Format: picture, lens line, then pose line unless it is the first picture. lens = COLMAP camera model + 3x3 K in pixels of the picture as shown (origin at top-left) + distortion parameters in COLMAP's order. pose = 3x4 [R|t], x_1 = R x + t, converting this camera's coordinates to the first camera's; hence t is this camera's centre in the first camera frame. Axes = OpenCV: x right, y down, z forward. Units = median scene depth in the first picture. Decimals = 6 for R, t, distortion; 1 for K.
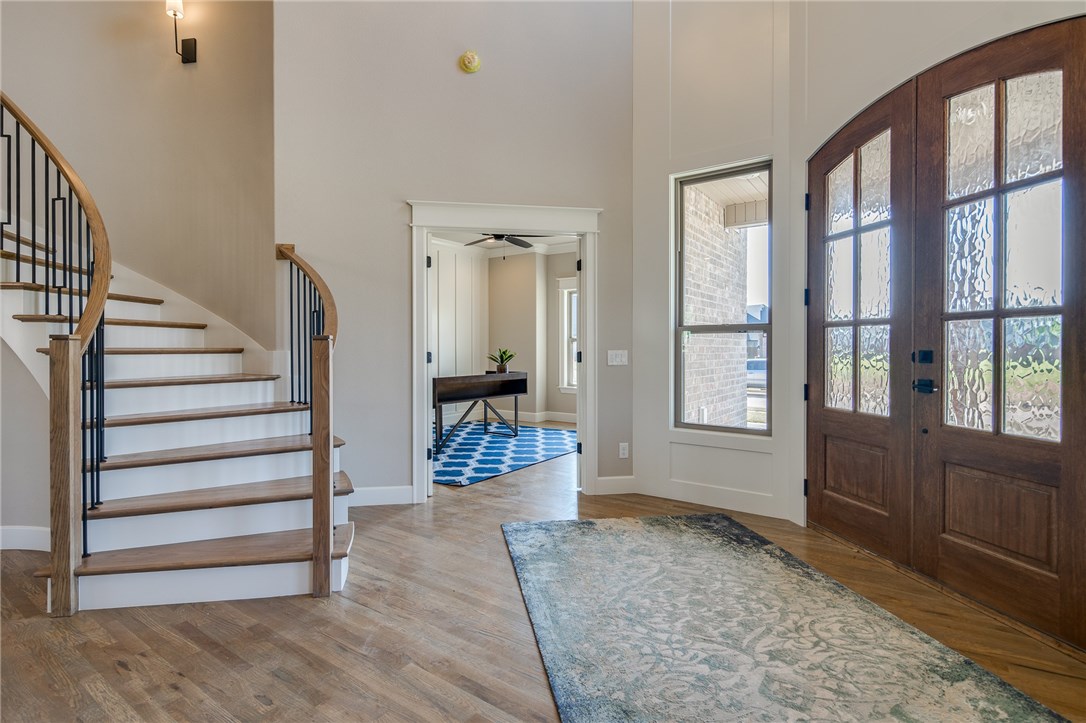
lens RADIAL K [[524.0, 0, 537.1], [0, 524.0, 350.6], [0, 0, 1]] dist [0.023033, -0.000204]
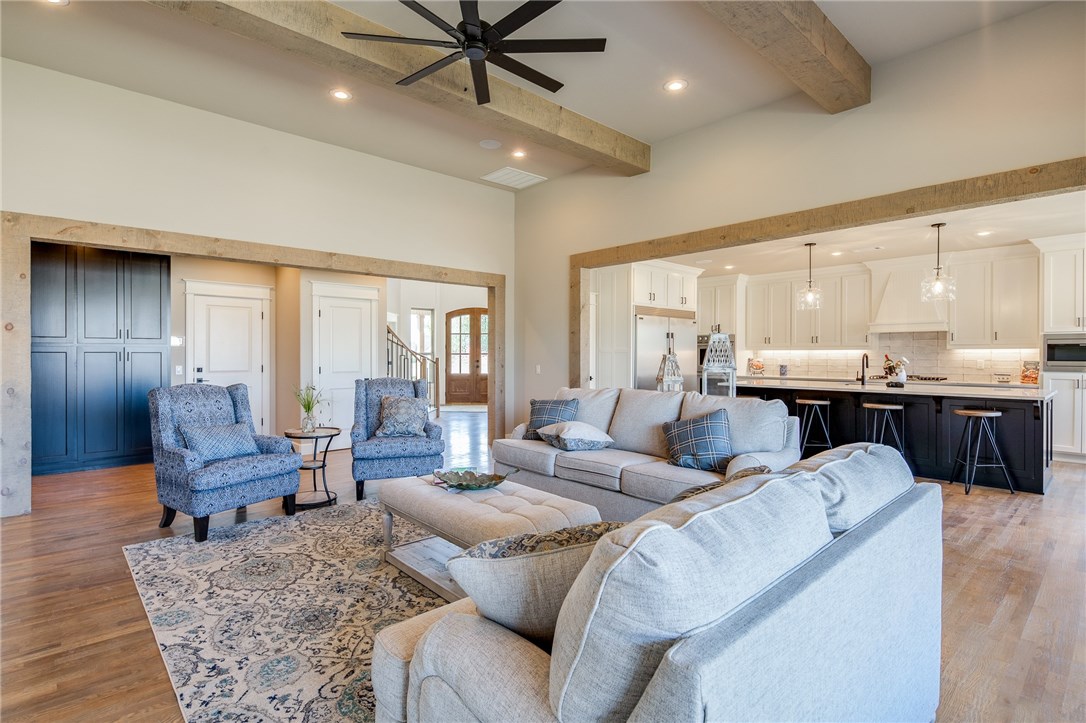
lens RADIAL K [[552.4, 0, 510.3], [0, 552.4, 359.8], [0, 0, 1]] dist [-0.007321, -0.000624]
pose [[0.258478, -0.011439, 0.965950, -4.243601], [0.001059, 0.999933, 0.011558, -0.060918], [-0.966017, -0.001965, 0.258472, -0.697661]]
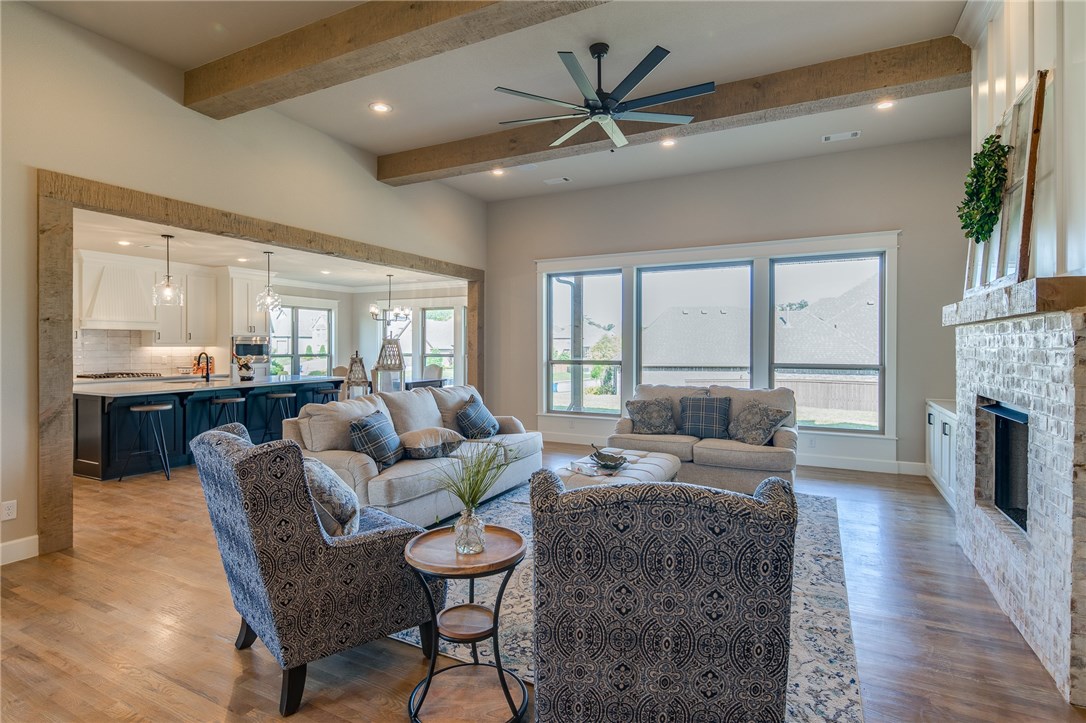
lens RADIAL K [[533.7, 0, 543.0], [0, 533.7, 354.5], [0, 0, 1]] dist [0.006417, -0.000091]
pose [[-0.989767, -0.001058, -0.142691, -2.647852], [-0.003517, 0.999850, 0.016987, -0.099097], [0.142652, 0.017315, -0.989621, 1.211183]]
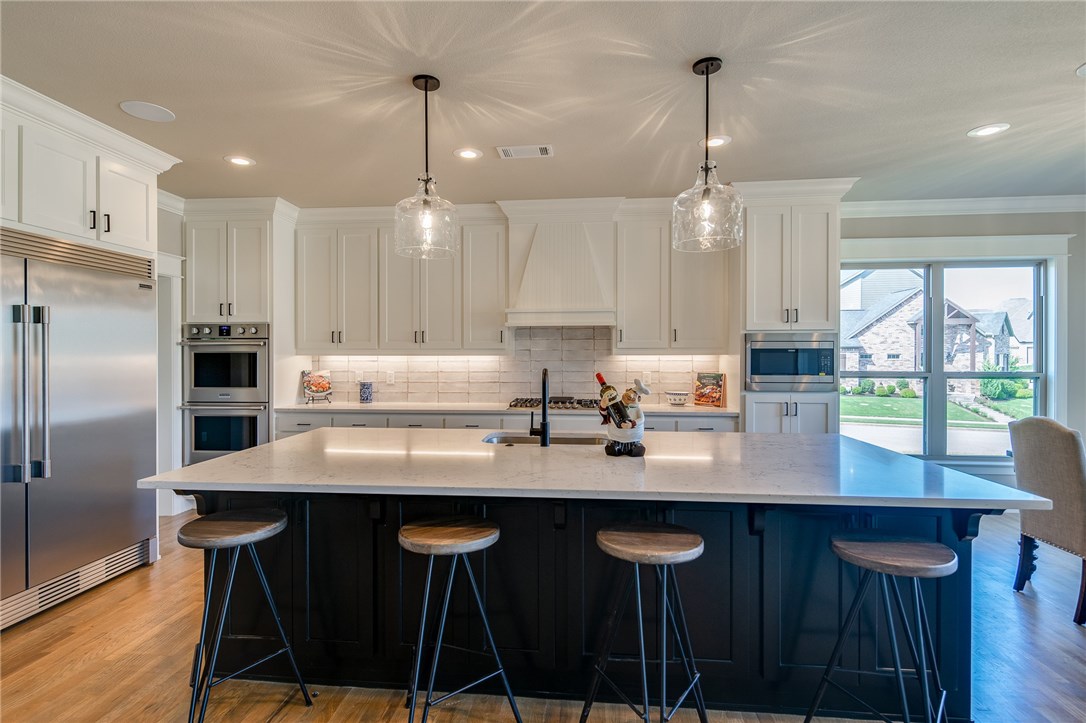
lens RADIAL K [[533.7, 0, 543.0], [0, 533.7, 354.5], [0, 0, 1]] dist [0.006417, -0.000091]
pose [[-0.488938, -0.003168, 0.872313, -2.276725], [0.001537, 0.999989, 0.004493, -0.091853], [-0.872317, 0.003538, -0.488927, -1.109524]]
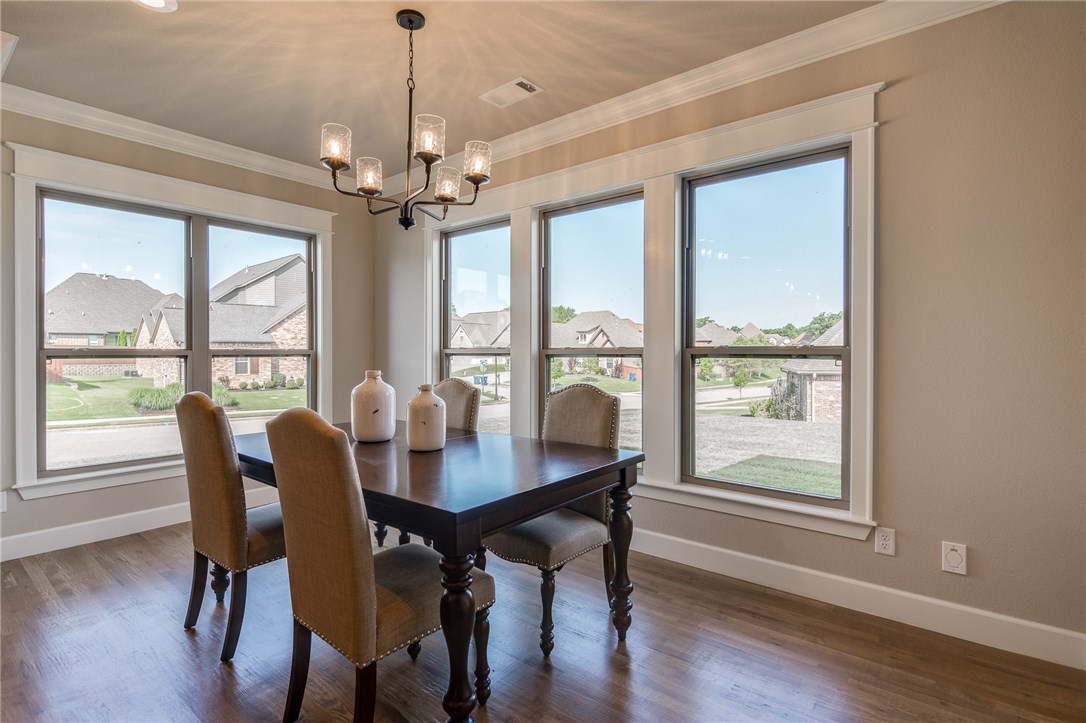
lens RADIAL K [[524.0, 0, 537.1], [0, 524.0, 350.6], [0, 0, 1]] dist [0.023033, -0.000204]
pose [[-0.996362, -0.001484, 0.085211, -2.410924], [-0.001275, 0.999996, 0.002513, -0.023715], [-0.085214, 0.002396, -0.996360, -1.768439]]
